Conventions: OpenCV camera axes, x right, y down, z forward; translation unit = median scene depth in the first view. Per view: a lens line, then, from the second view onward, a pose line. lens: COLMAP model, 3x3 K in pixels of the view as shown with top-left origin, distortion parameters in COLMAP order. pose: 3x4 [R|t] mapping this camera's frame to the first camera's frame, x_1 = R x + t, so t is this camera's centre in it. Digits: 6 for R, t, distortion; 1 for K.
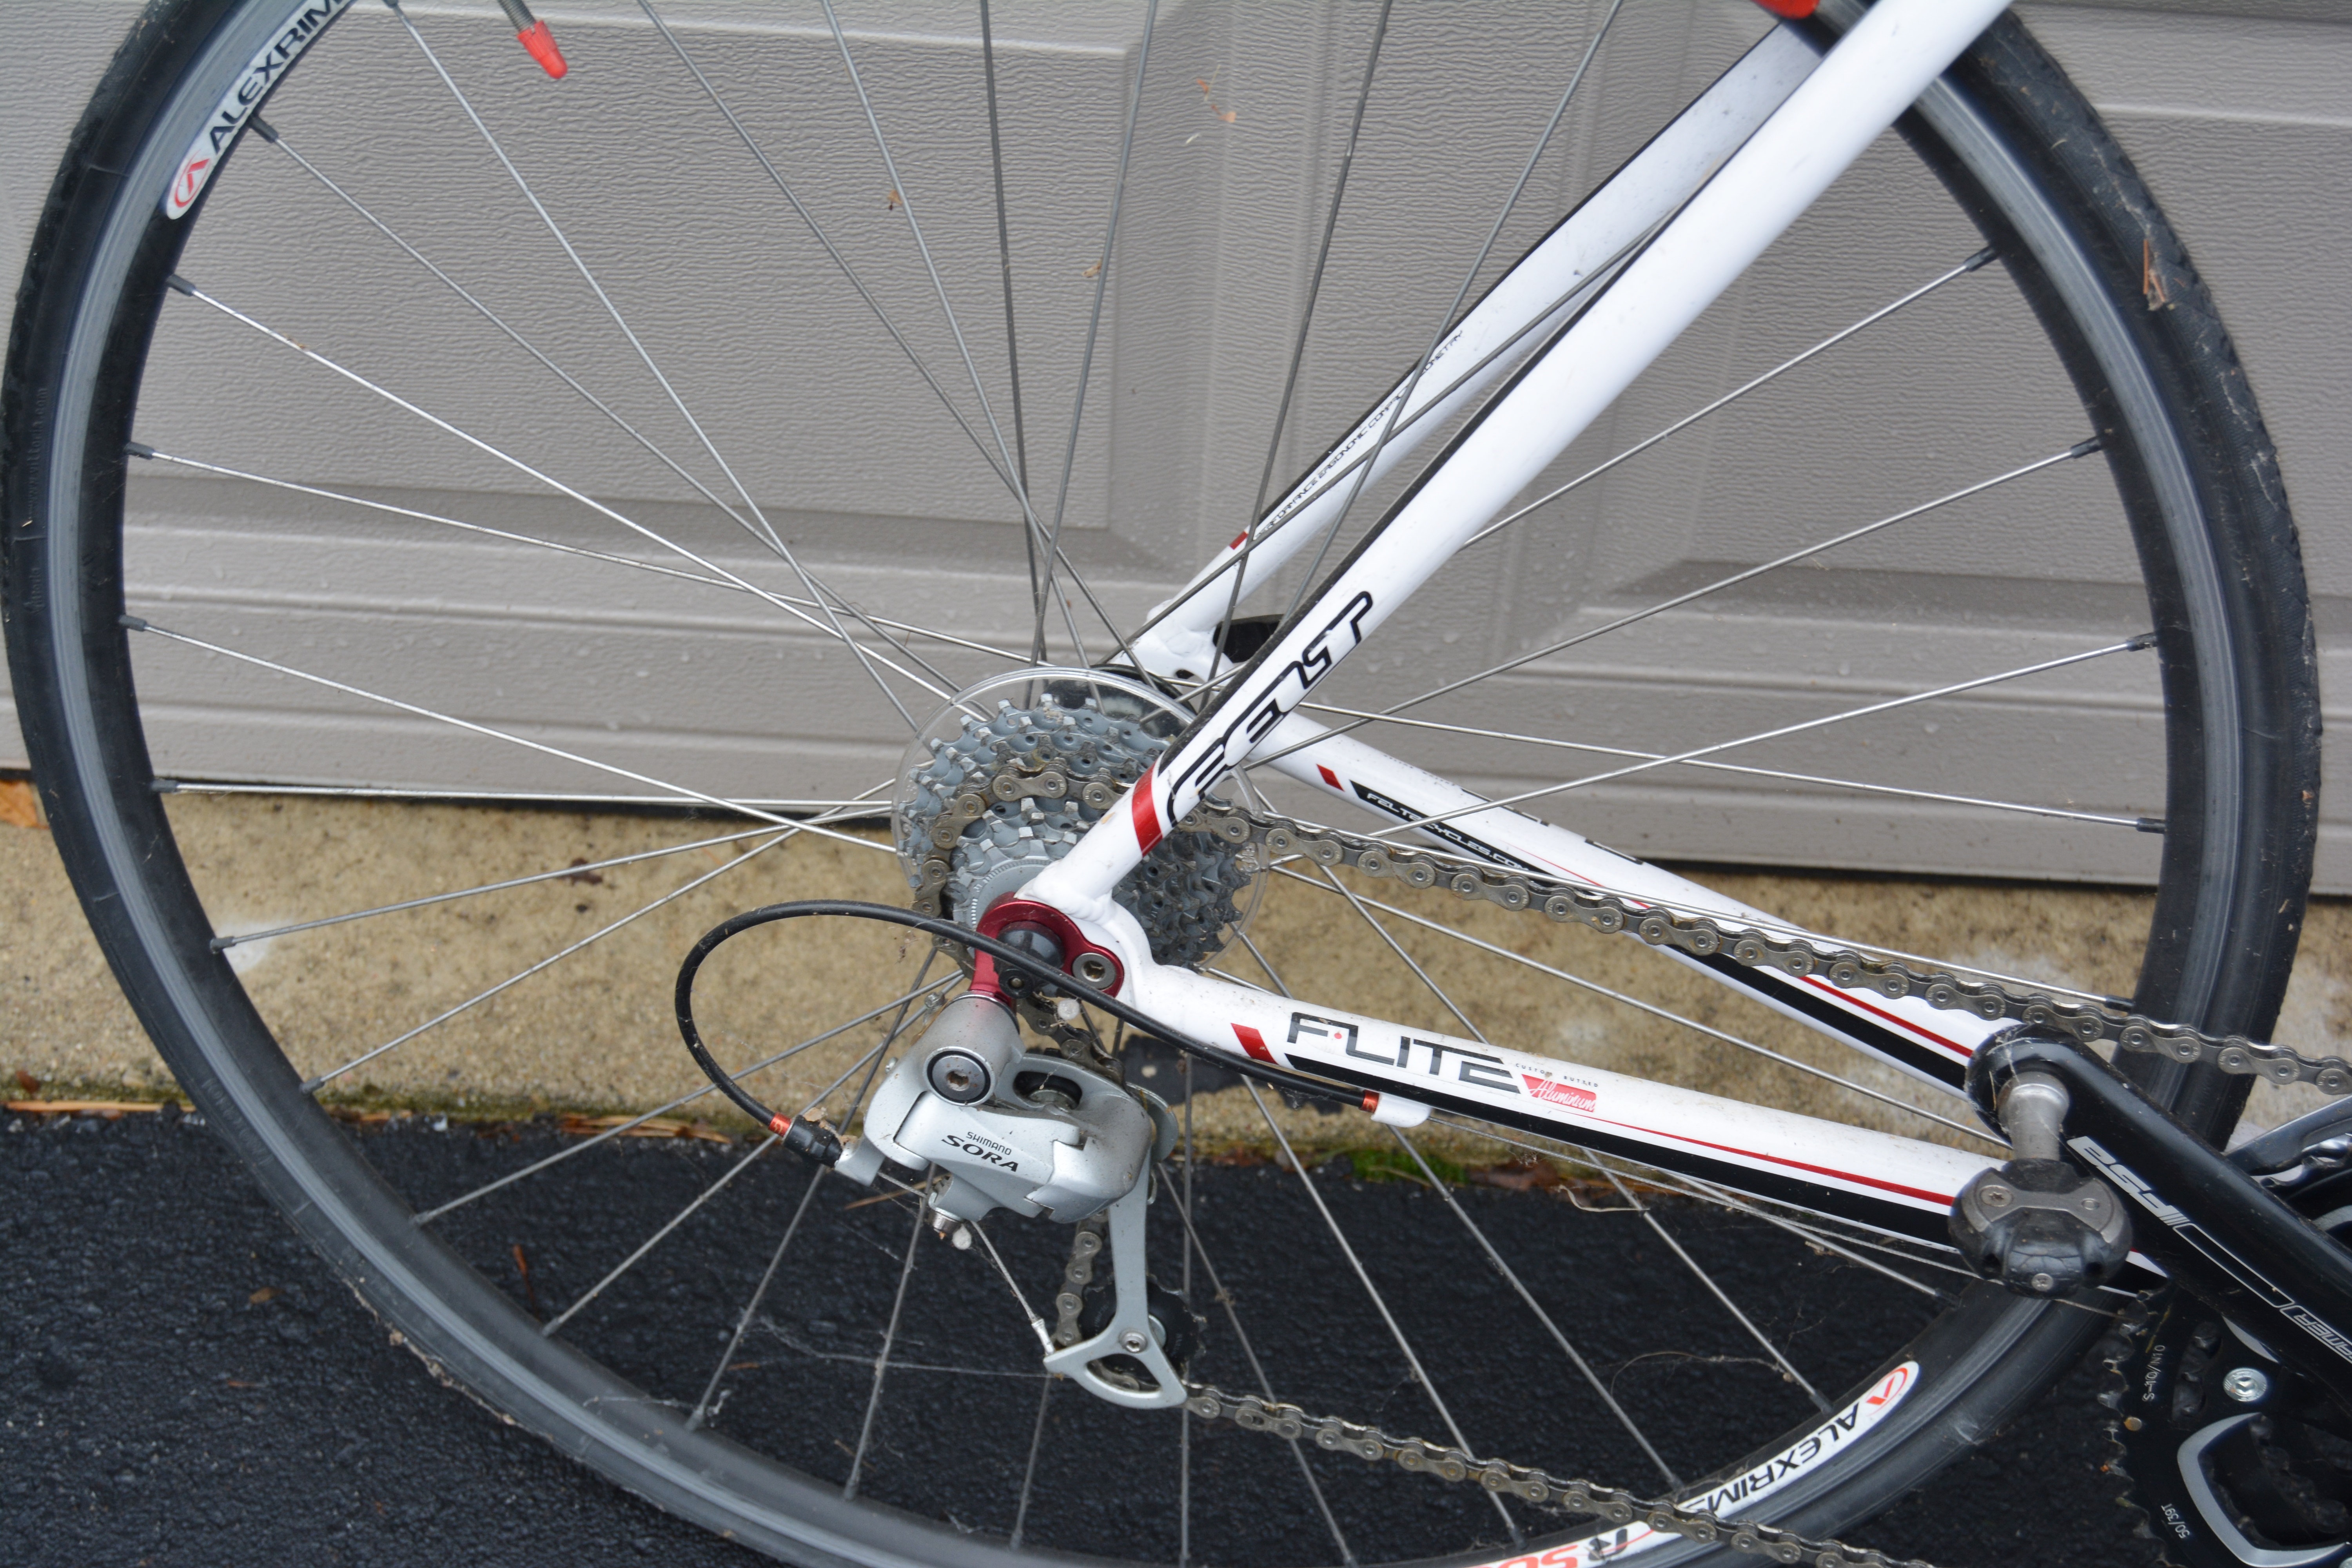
lens RADIAL K [[3179.4, 0, 1181.5], [0, 3179.4, 784.2], [0, 0, 1]] dist [-0.035498, 0.000000]
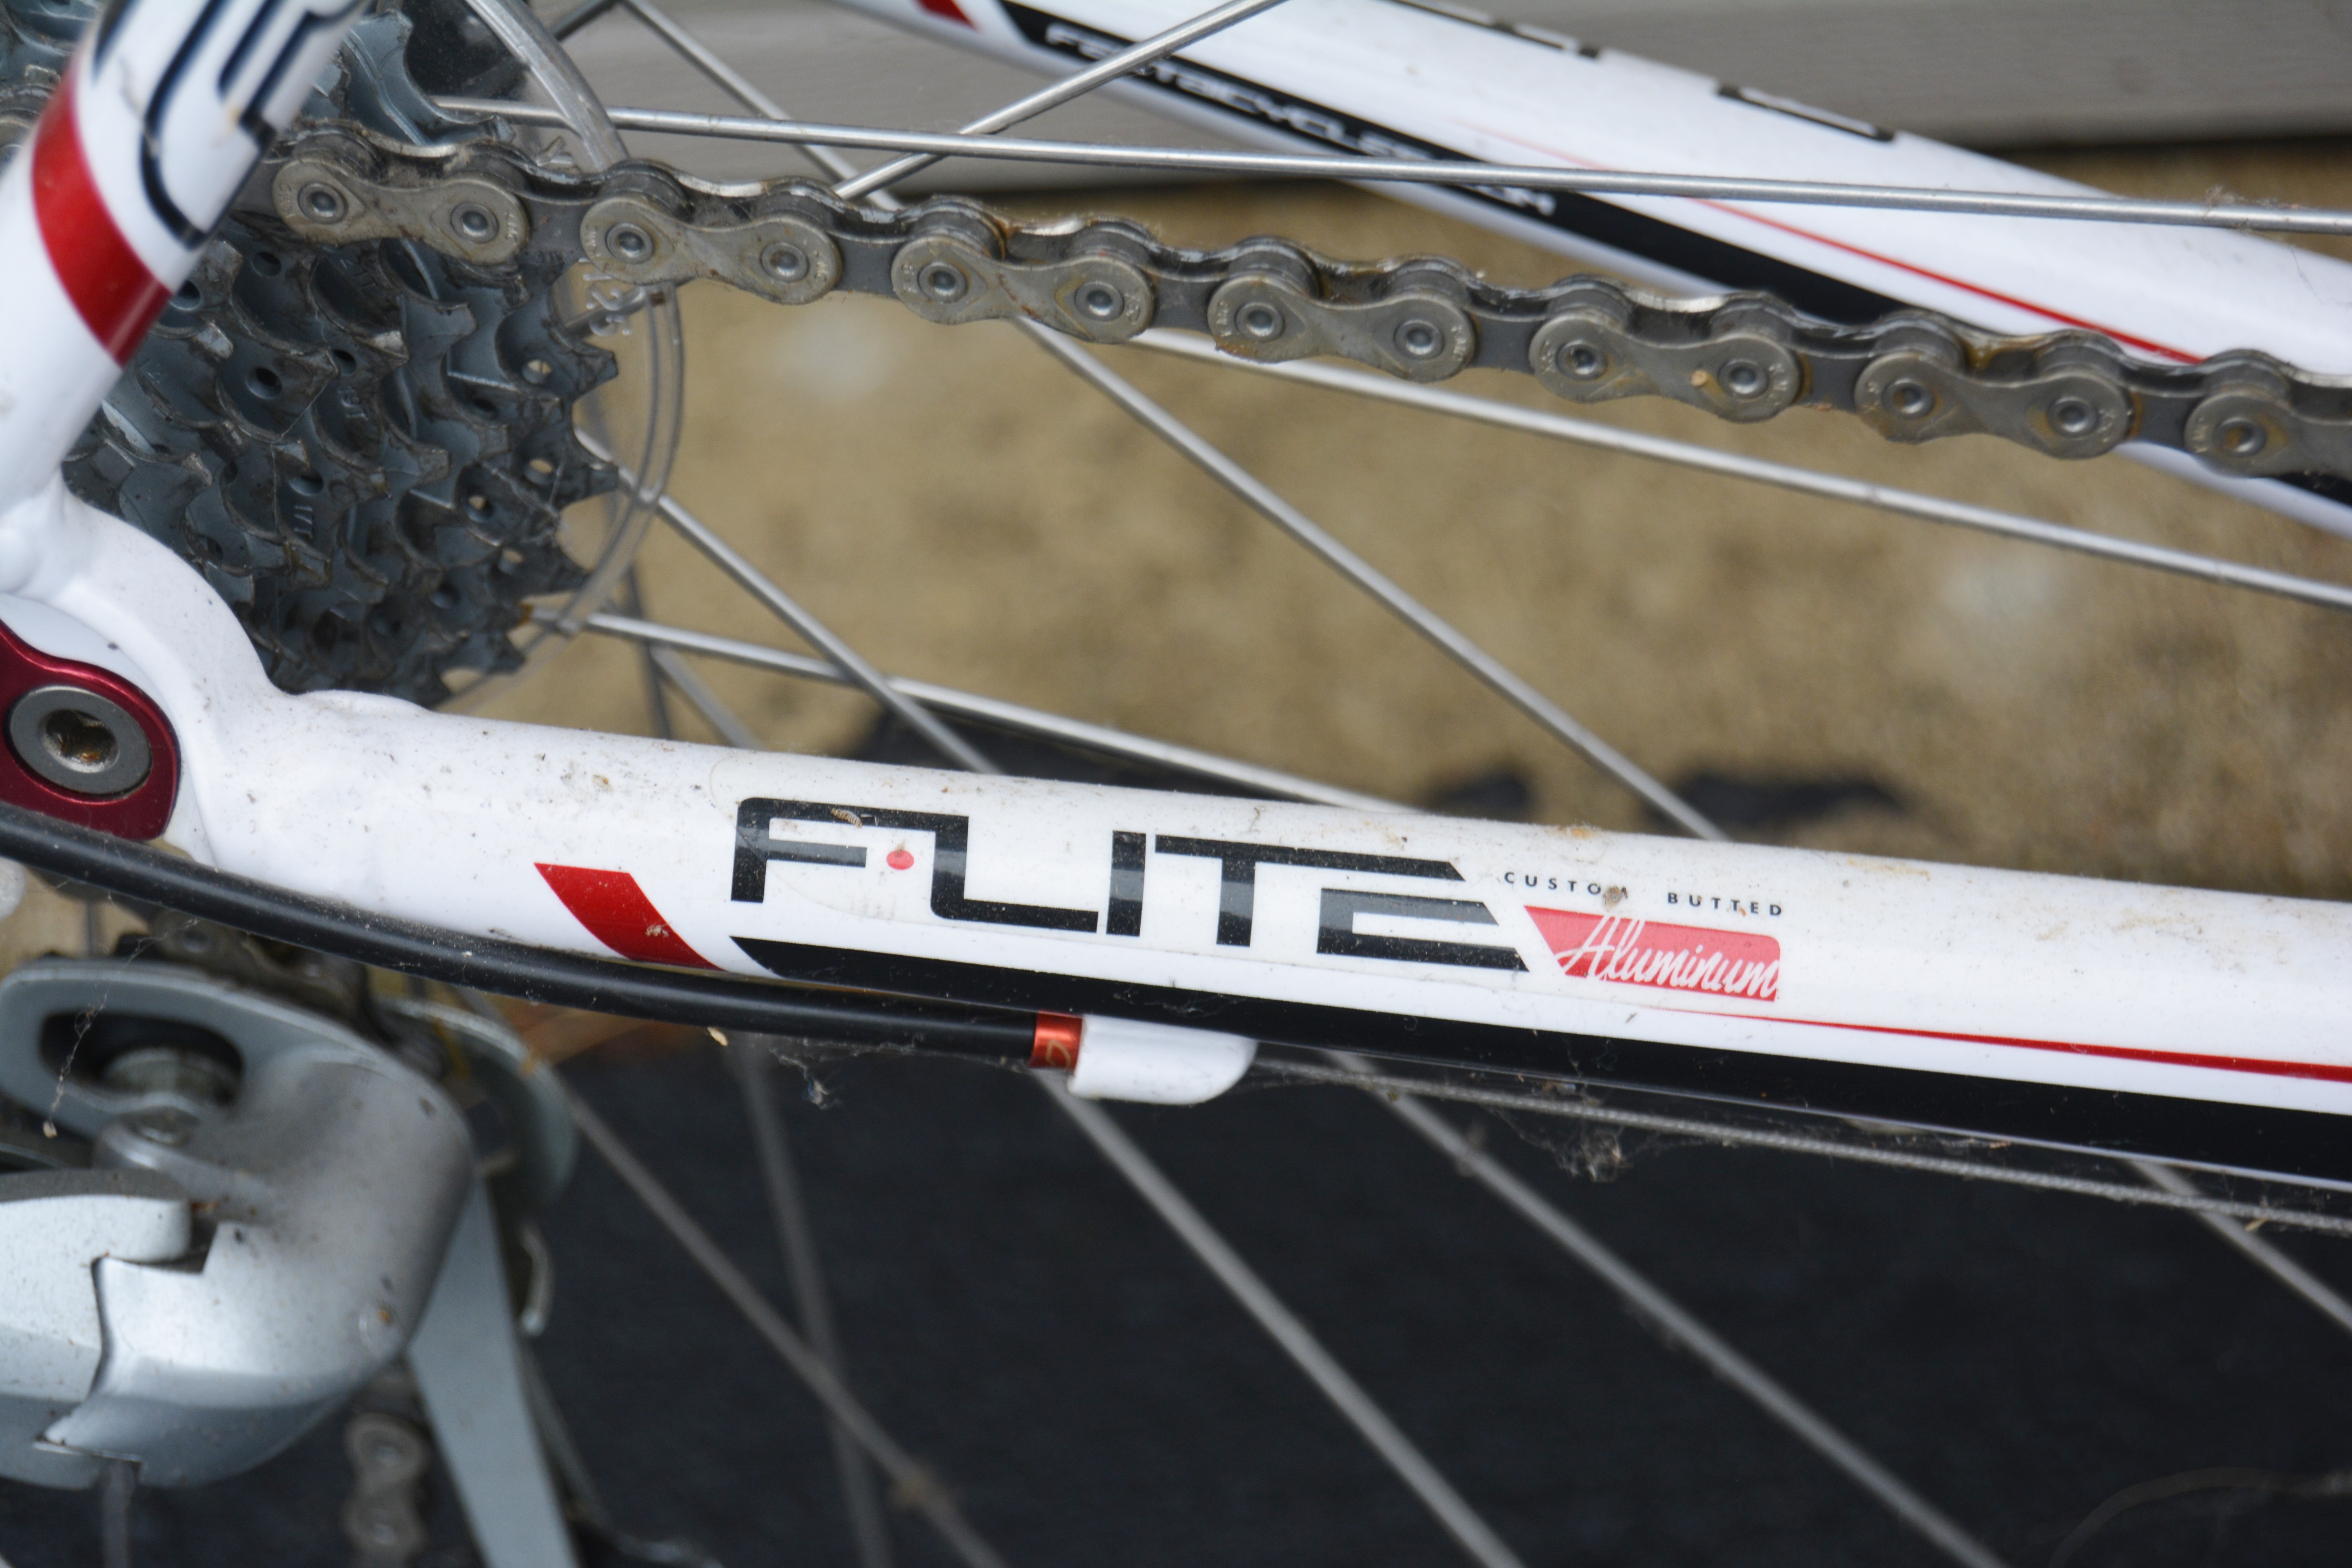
lens RADIAL K [[5116.0, 0, 1164.1], [0, 5116.0, 774.5], [0, 0, 1]] dist [0.002602, 0.000000]
pose [[0.992022, -0.115878, -0.049649, 0.097996], [0.122005, 0.981636, 0.146649, 0.002991], [0.031744, -0.151536, 0.987942, 0.514702]]
